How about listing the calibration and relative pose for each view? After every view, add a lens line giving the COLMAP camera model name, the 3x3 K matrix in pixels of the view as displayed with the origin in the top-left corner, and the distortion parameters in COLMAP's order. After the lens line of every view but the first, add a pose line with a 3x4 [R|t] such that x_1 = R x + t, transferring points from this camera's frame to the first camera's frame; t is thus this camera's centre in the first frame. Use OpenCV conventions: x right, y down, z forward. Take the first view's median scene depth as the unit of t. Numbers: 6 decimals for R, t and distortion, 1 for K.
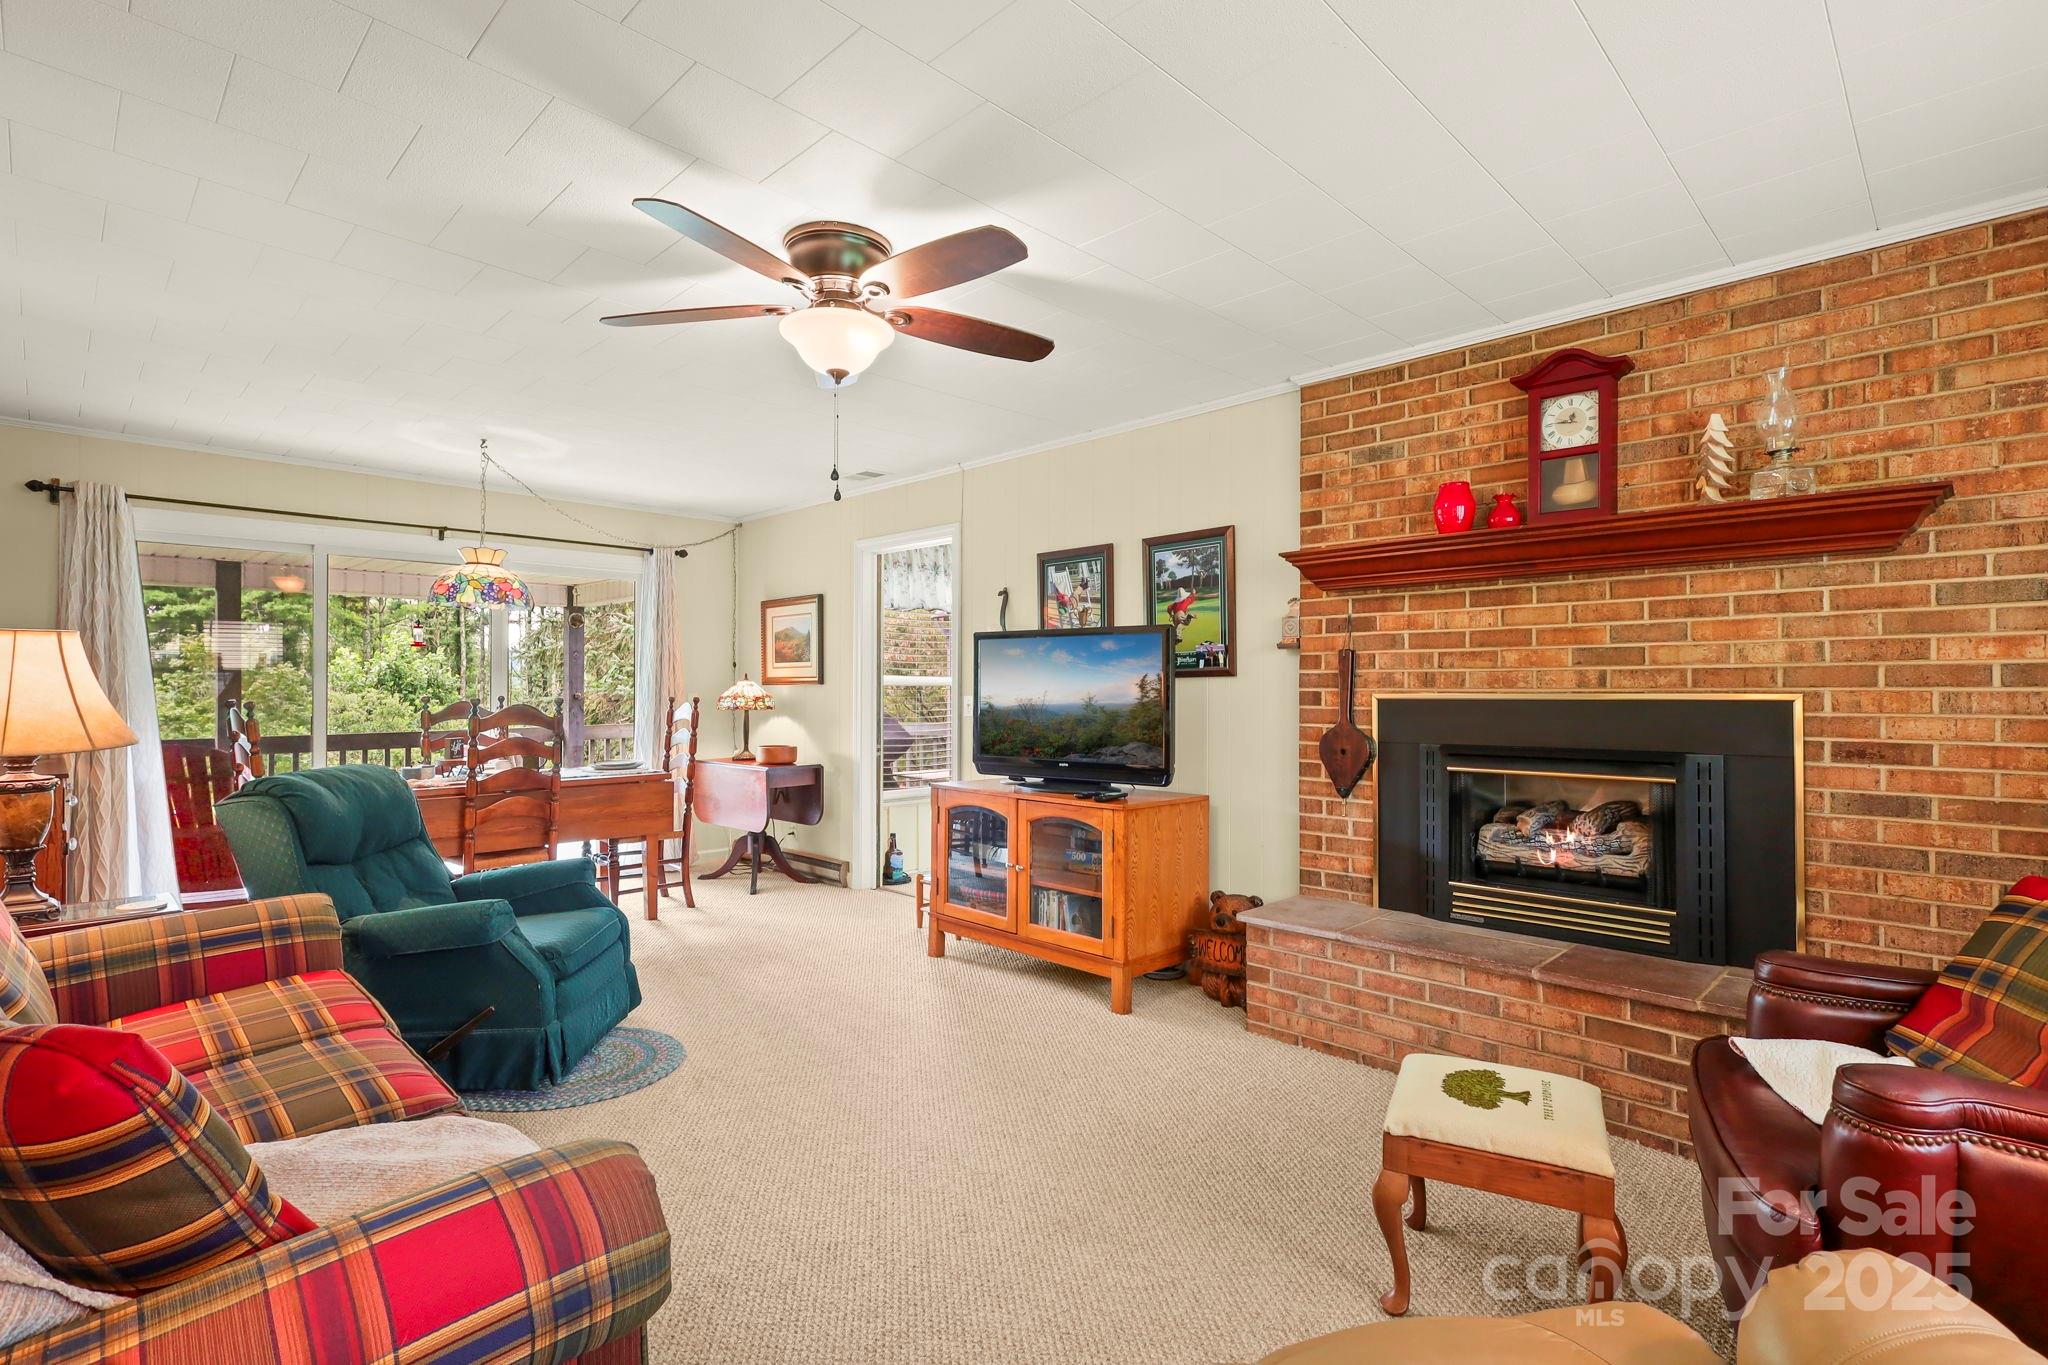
lens RADIAL K [[969.5, 0, 1020.1], [0, 969.5, 681.7], [0, 0, 1]] dist [0.000222, 0.001011]
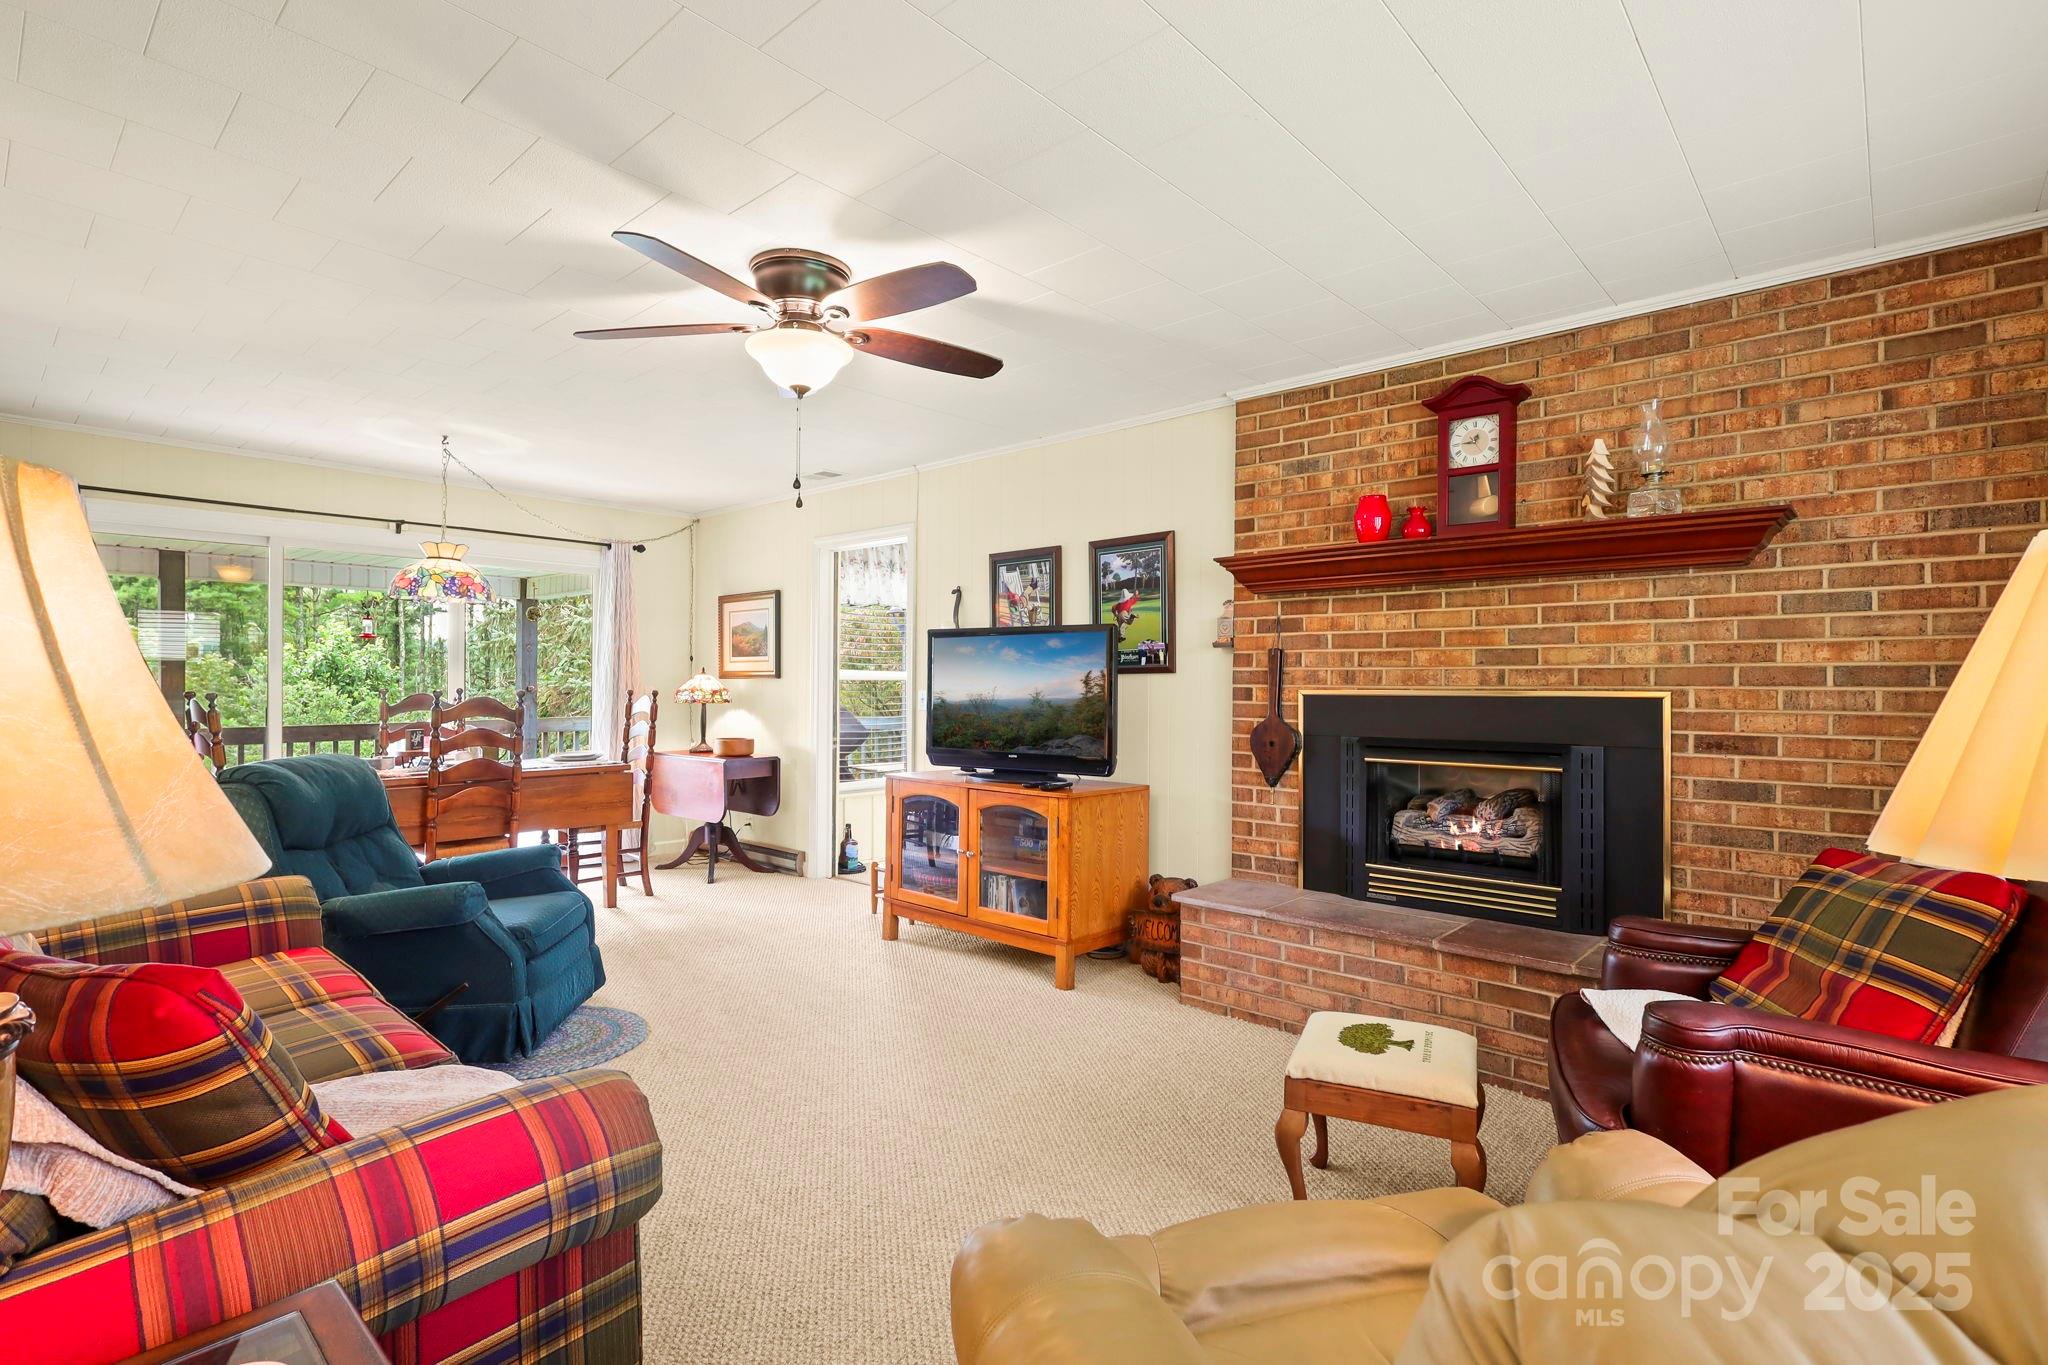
lens RADIAL K [[973.4, 0, 1021.3], [0, 973.4, 683.1], [0, 0, 1]] dist [0.000463, 0.000145]
pose [[0.998926, 0.004938, 0.046077, 0.006411], [-0.005245, 0.999965, 0.006539, -0.000759], [-0.046043, -0.006774, 0.998916, -0.067500]]
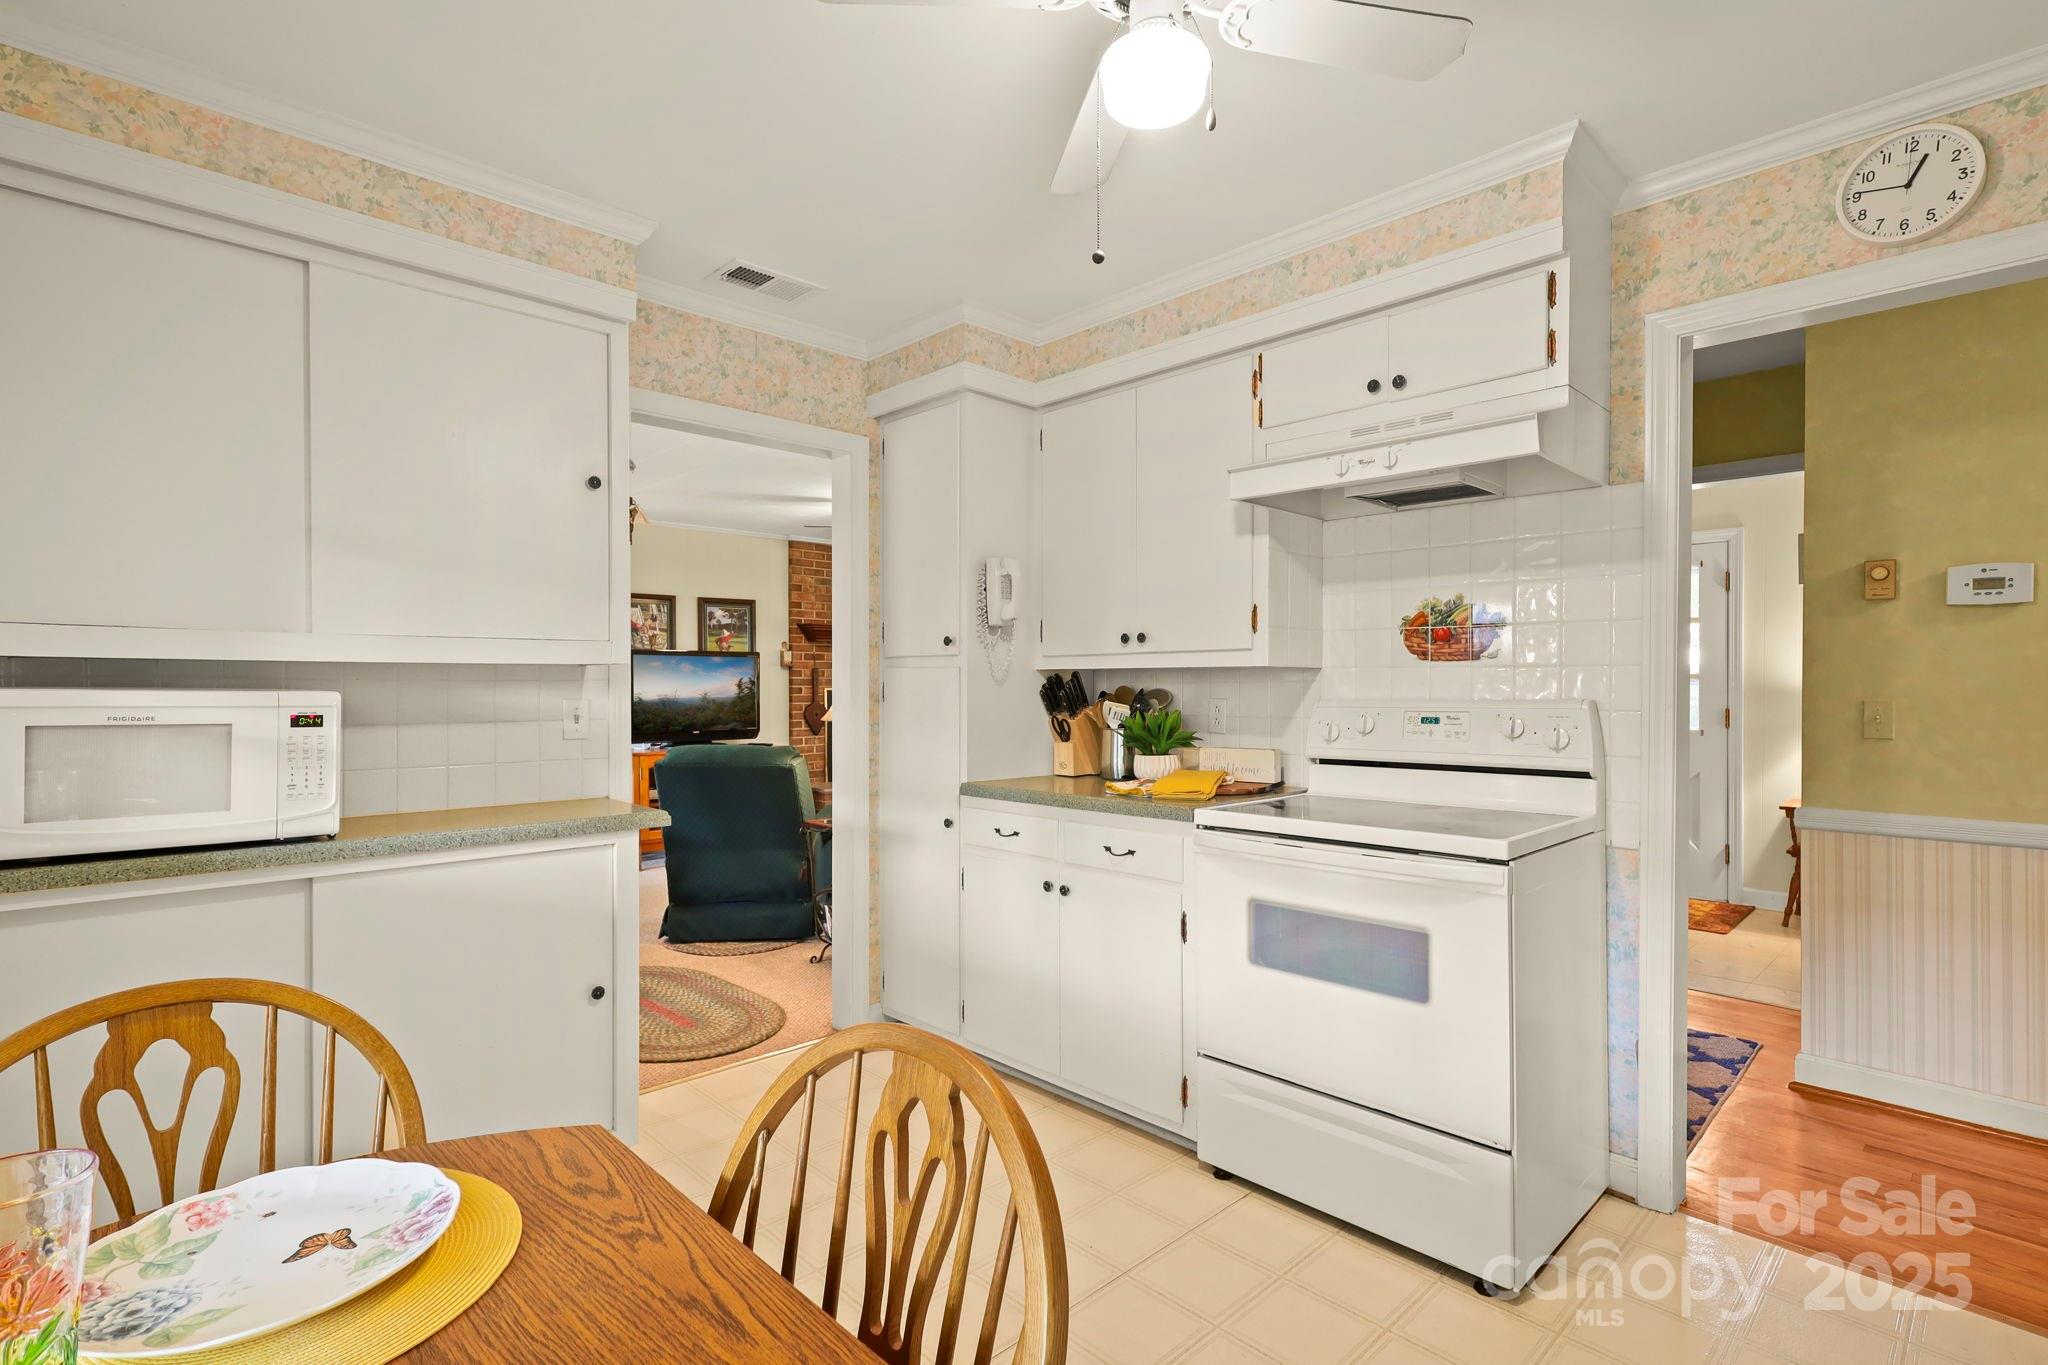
lens RADIAL K [[977.1, 0, 1022.3], [0, 977.1, 690.5], [0, 0, 1]] dist [0.001739, 0.000825]
pose [[0.026457, -0.006153, 0.999631, -1.997826], [-0.007094, 0.999955, 0.006343, -0.000025], [-0.999625, -0.007259, 0.026412, 0.503325]]
